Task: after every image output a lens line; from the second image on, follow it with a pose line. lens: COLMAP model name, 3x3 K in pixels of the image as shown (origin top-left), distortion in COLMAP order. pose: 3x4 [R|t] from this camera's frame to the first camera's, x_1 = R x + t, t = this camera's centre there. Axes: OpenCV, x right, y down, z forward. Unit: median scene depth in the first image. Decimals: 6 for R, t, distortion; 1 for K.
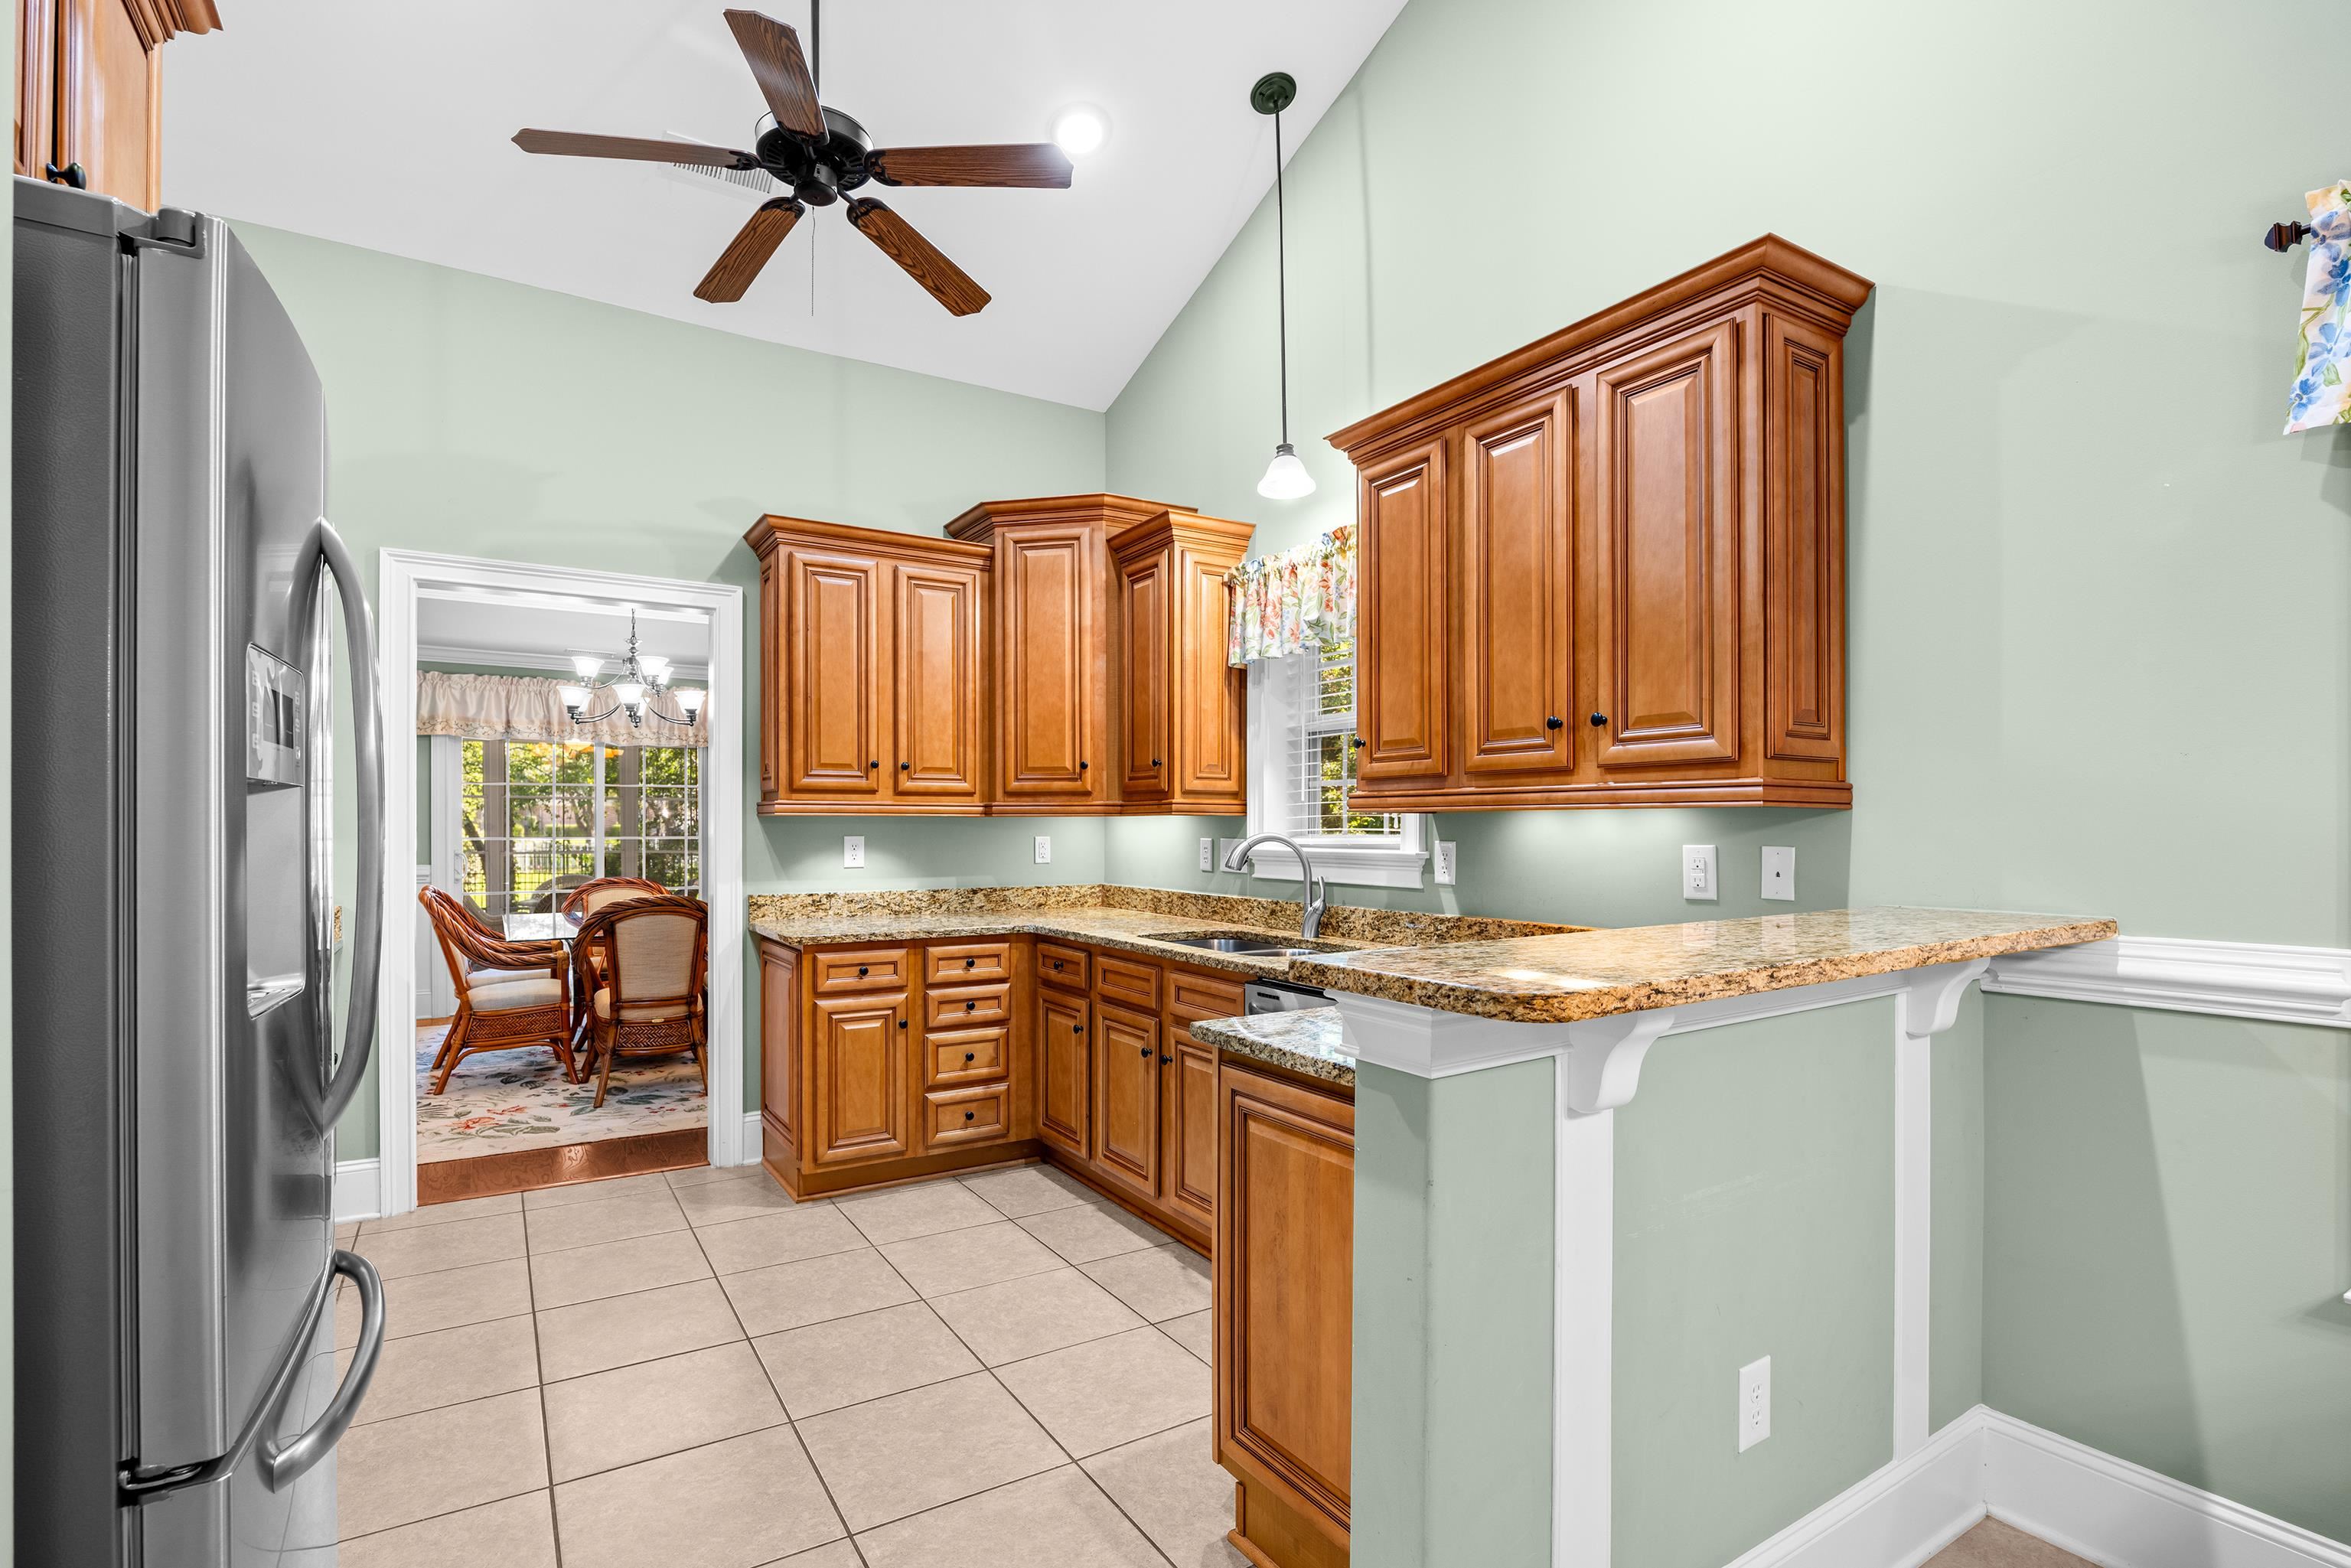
lens RADIAL K [[1100.7, 0, 1173.9], [0, 1100.7, 826.4], [0, 0, 1]] dist [-0.017151, 0.000189]
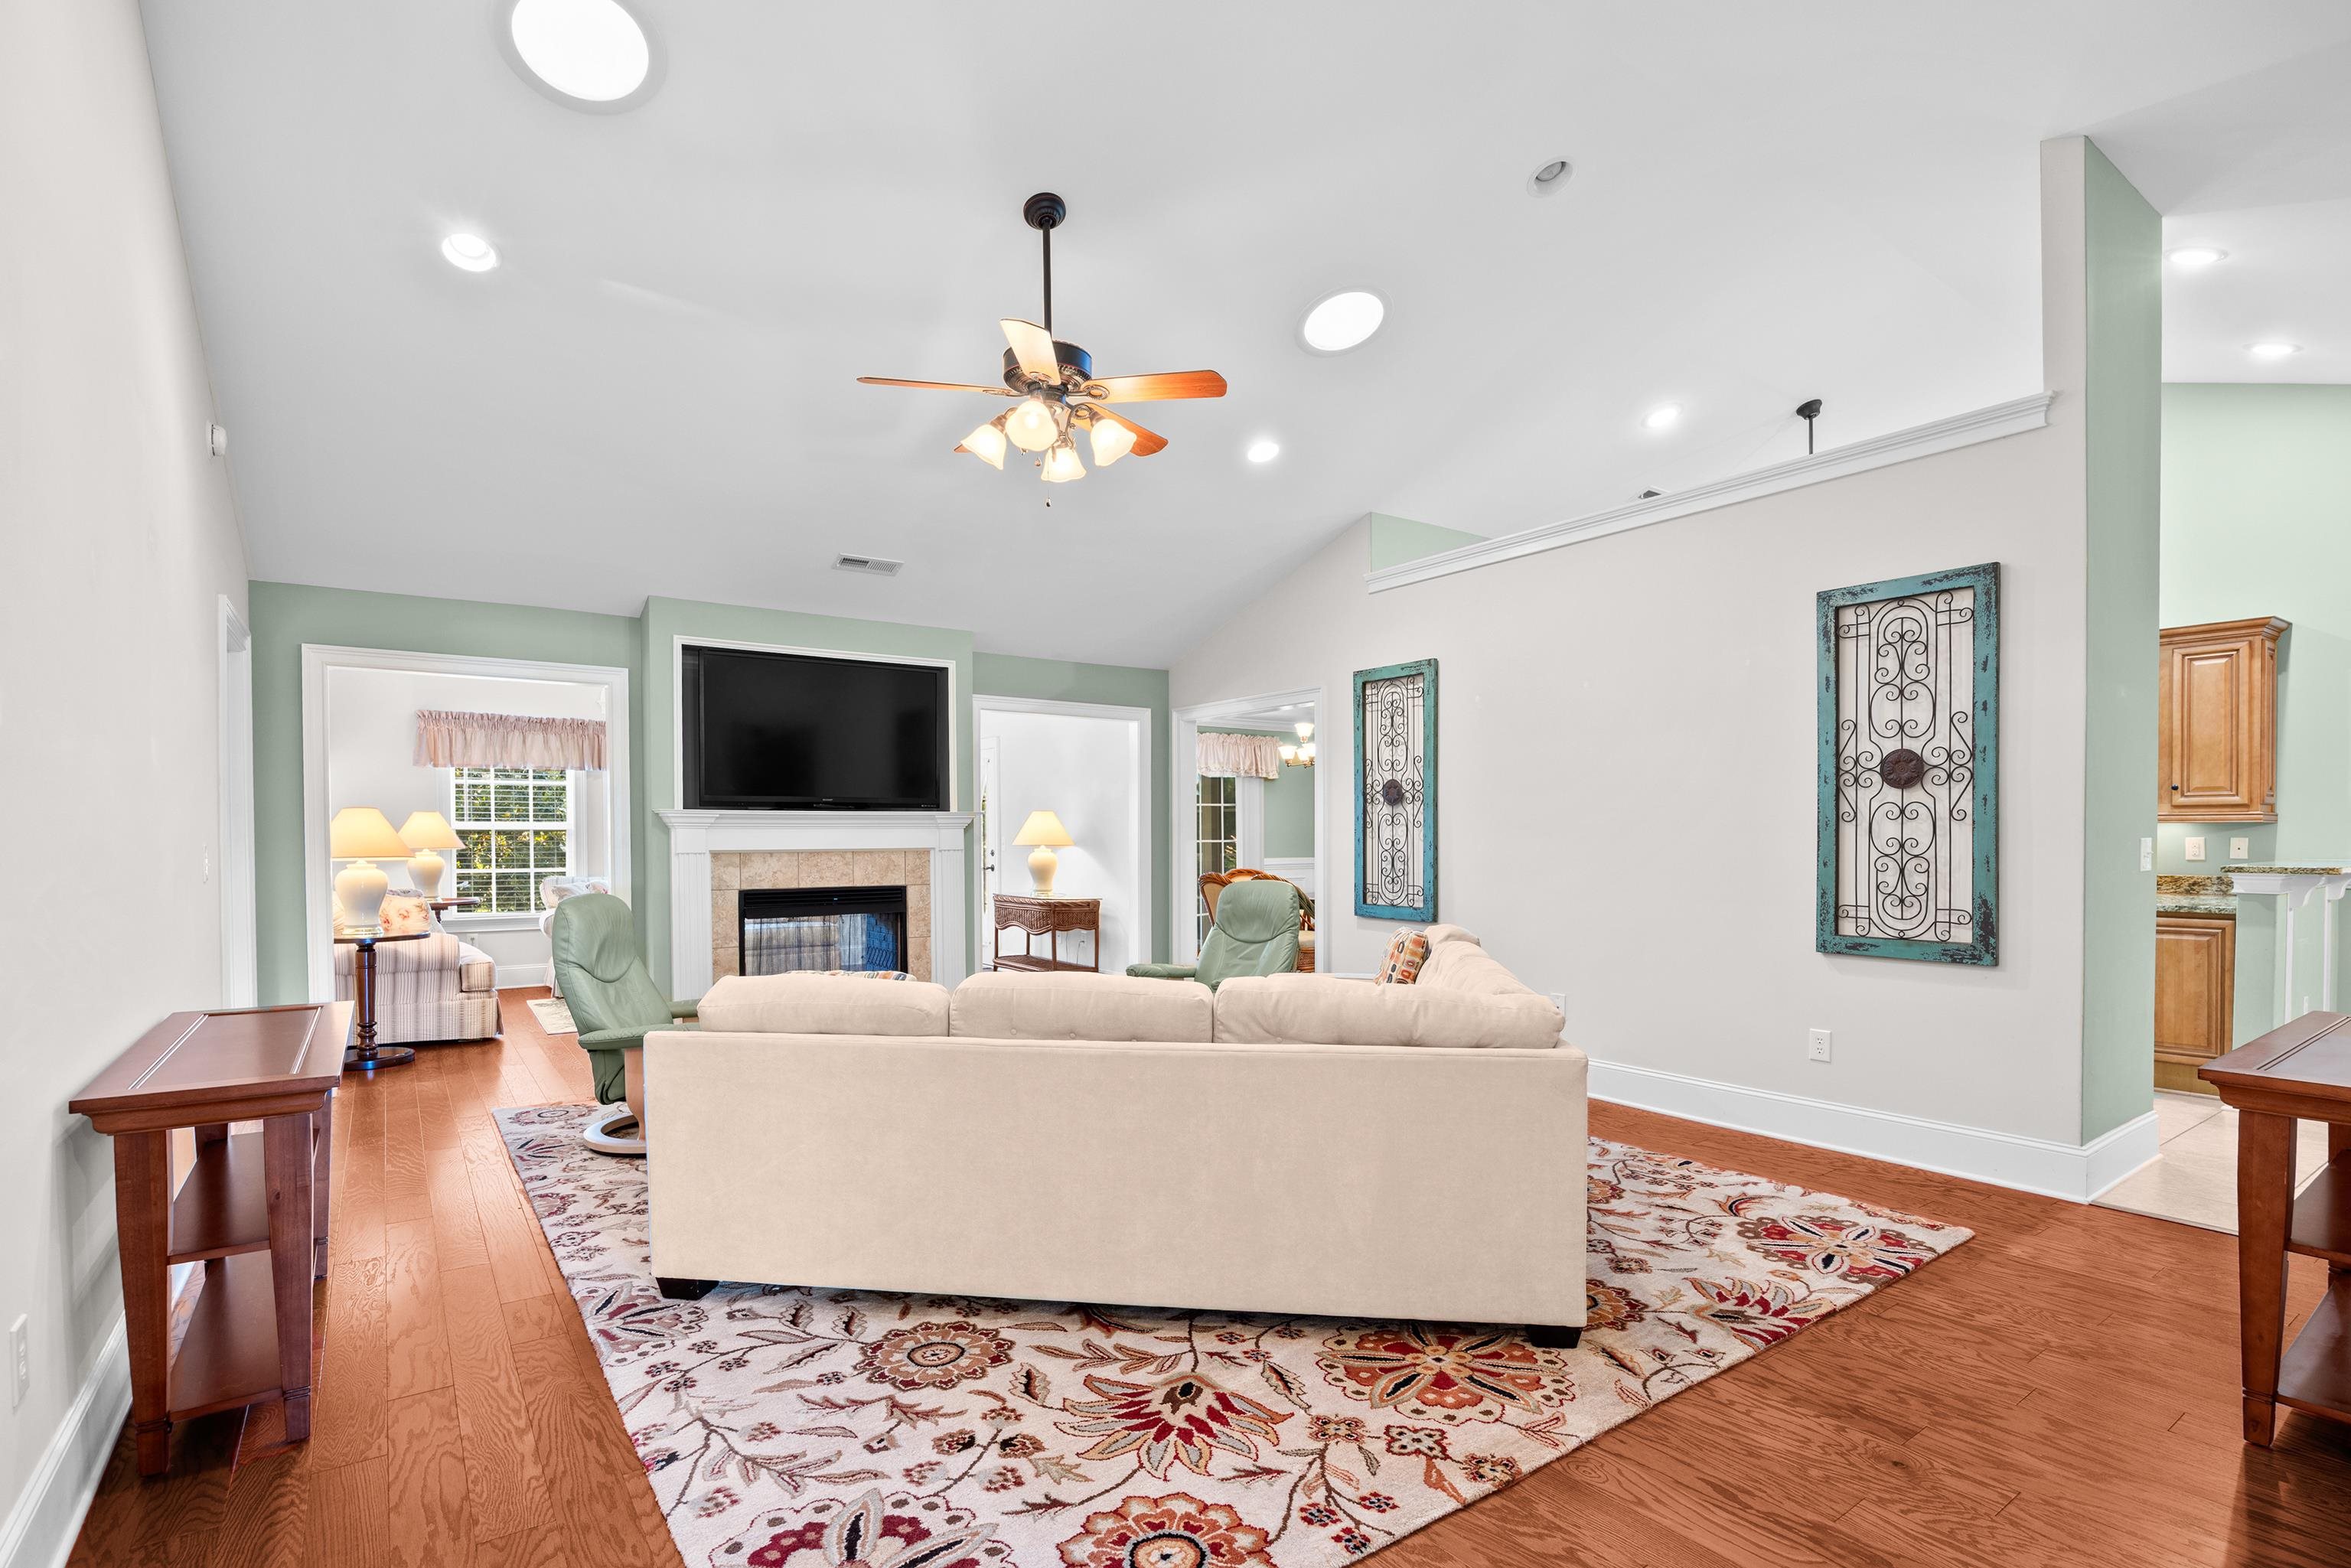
lens RADIAL K [[1103.6, 0, 1175.9], [0, 1103.6, 849.0], [0, 0, 1]] dist [-0.016014, 0.001386]
pose [[0.998097, -0.005840, 0.061383, -1.240889], [0.004898, 0.999868, 0.015488, -0.002920], [-0.061465, -0.015157, 0.997994, -0.821535]]
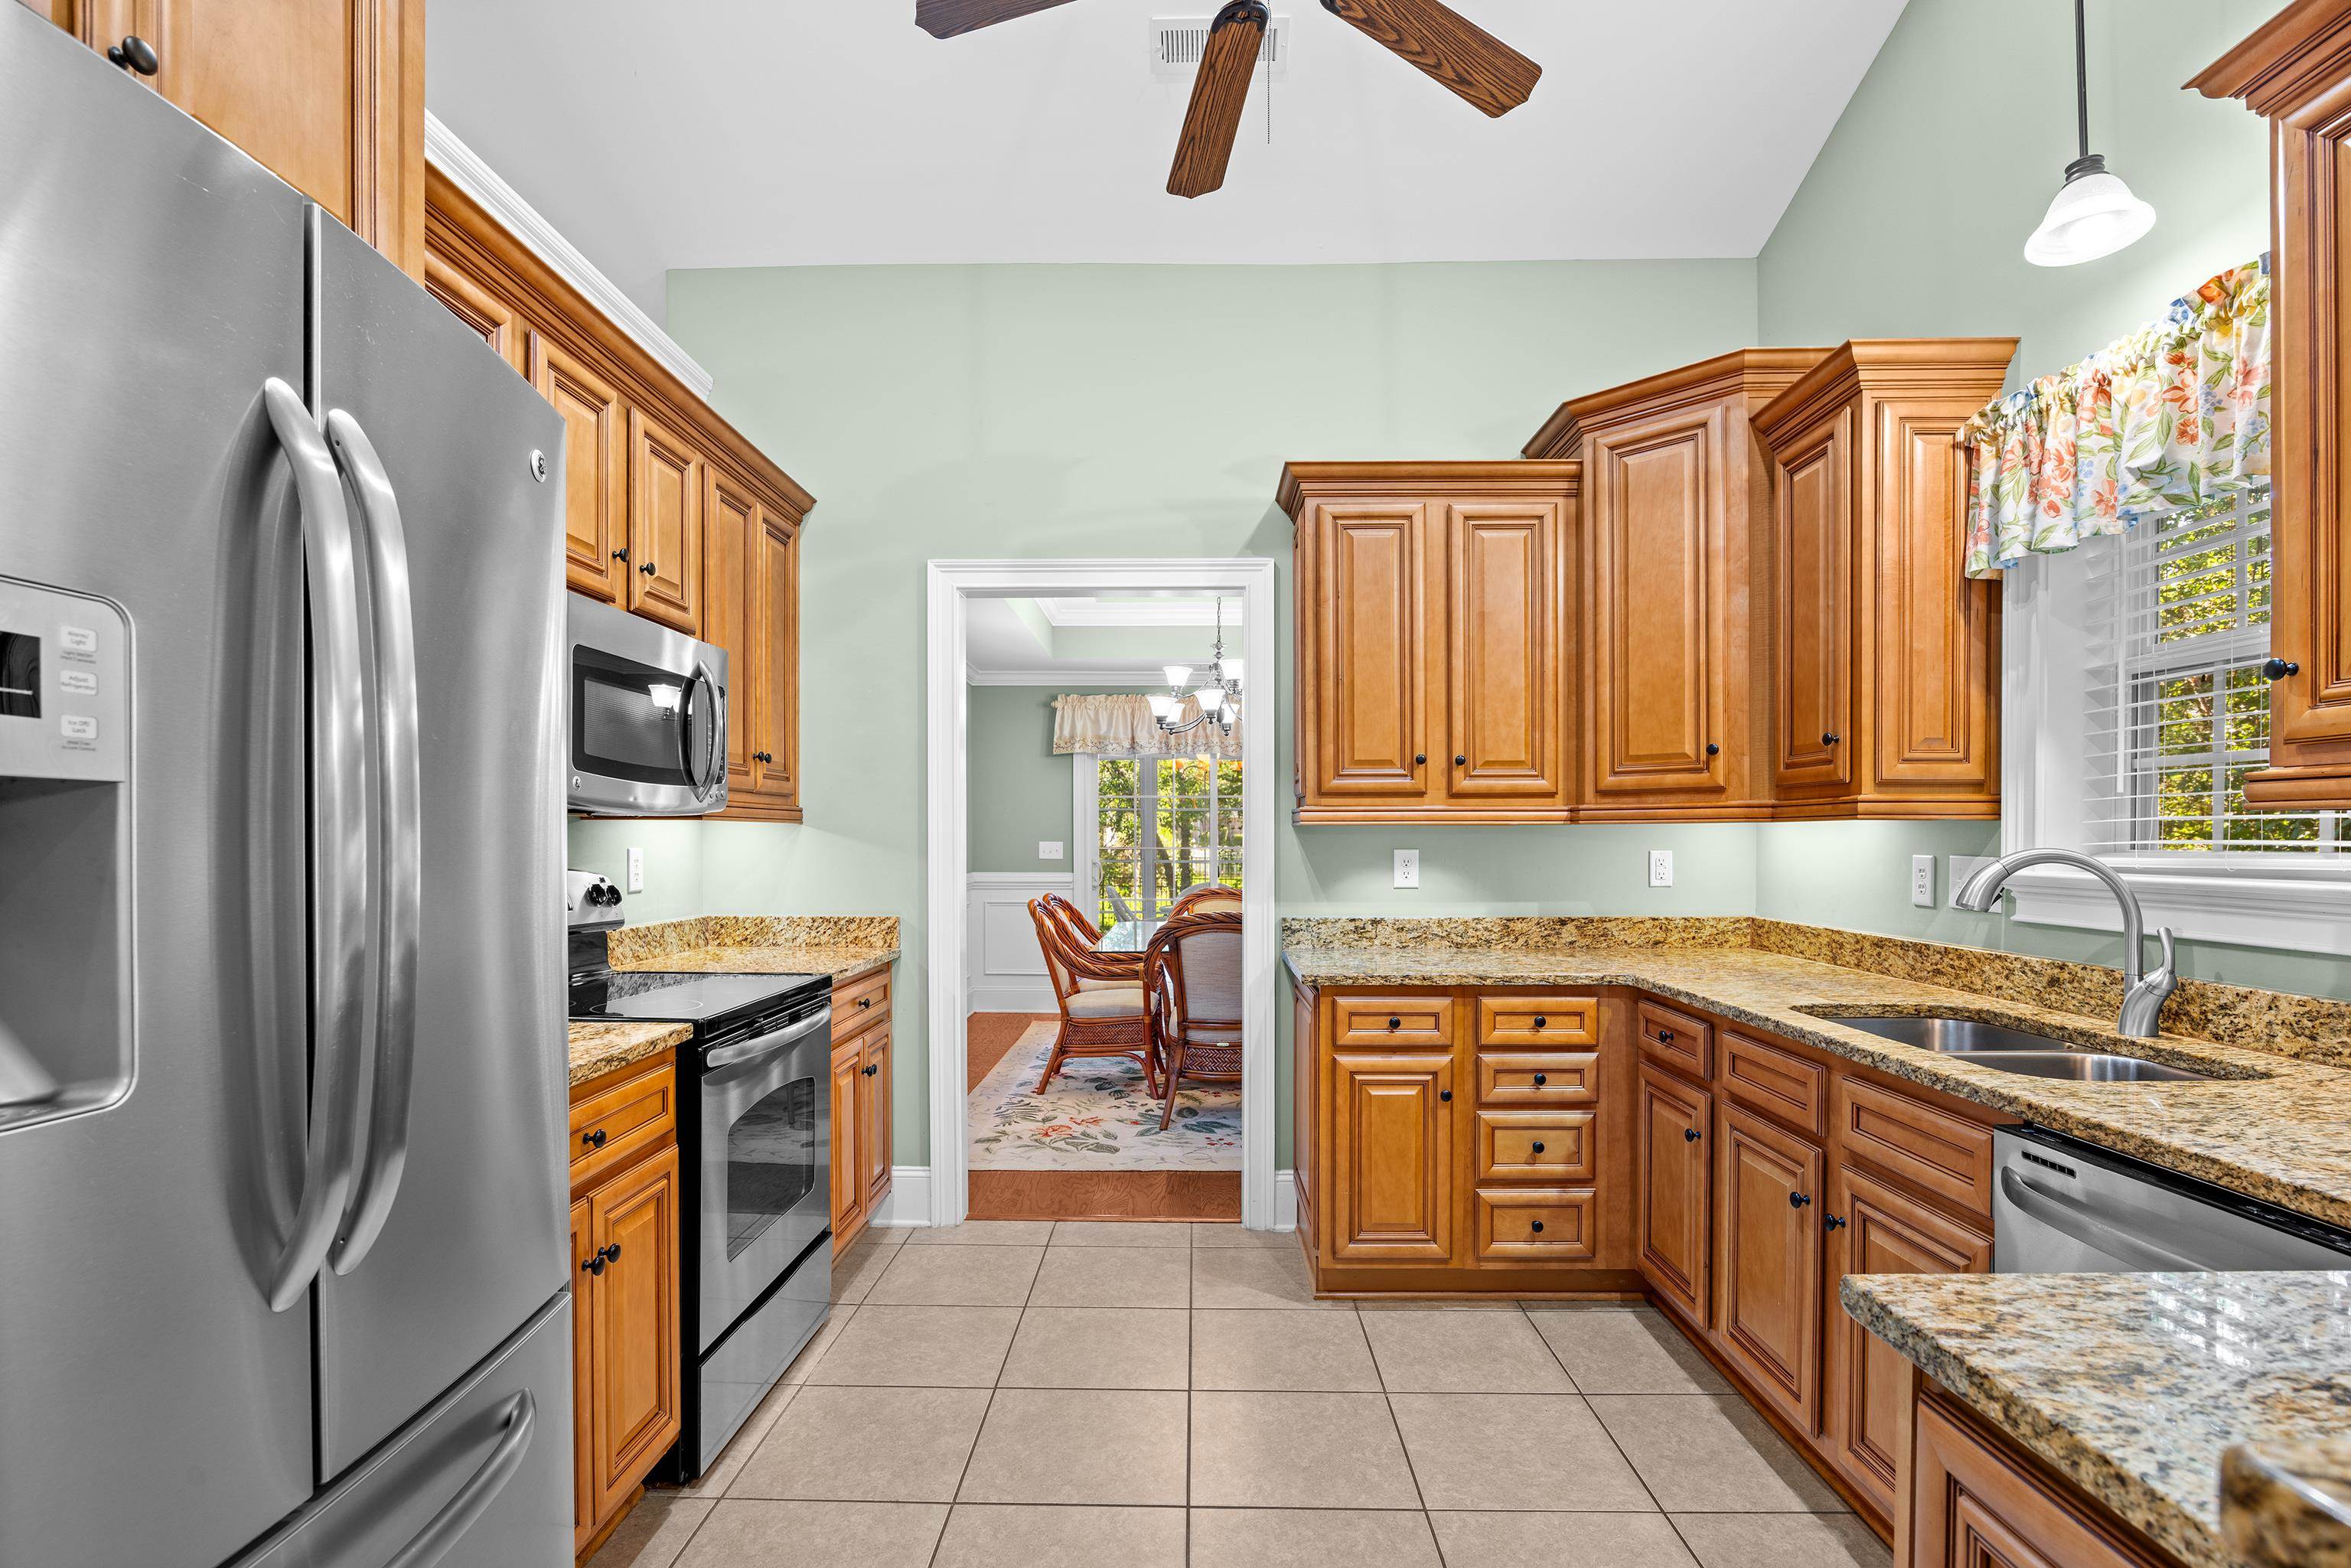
lens RADIAL K [[1103.6, 0, 1175.9], [0, 1103.6, 849.0], [0, 0, 1]] dist [-0.016014, 0.001386]
pose [[0.836462, 0.004299, -0.548007, 0.016195], [0.002040, 0.999938, 0.010957, -0.000853], [0.548020, -0.010283, 0.836402, 0.244236]]
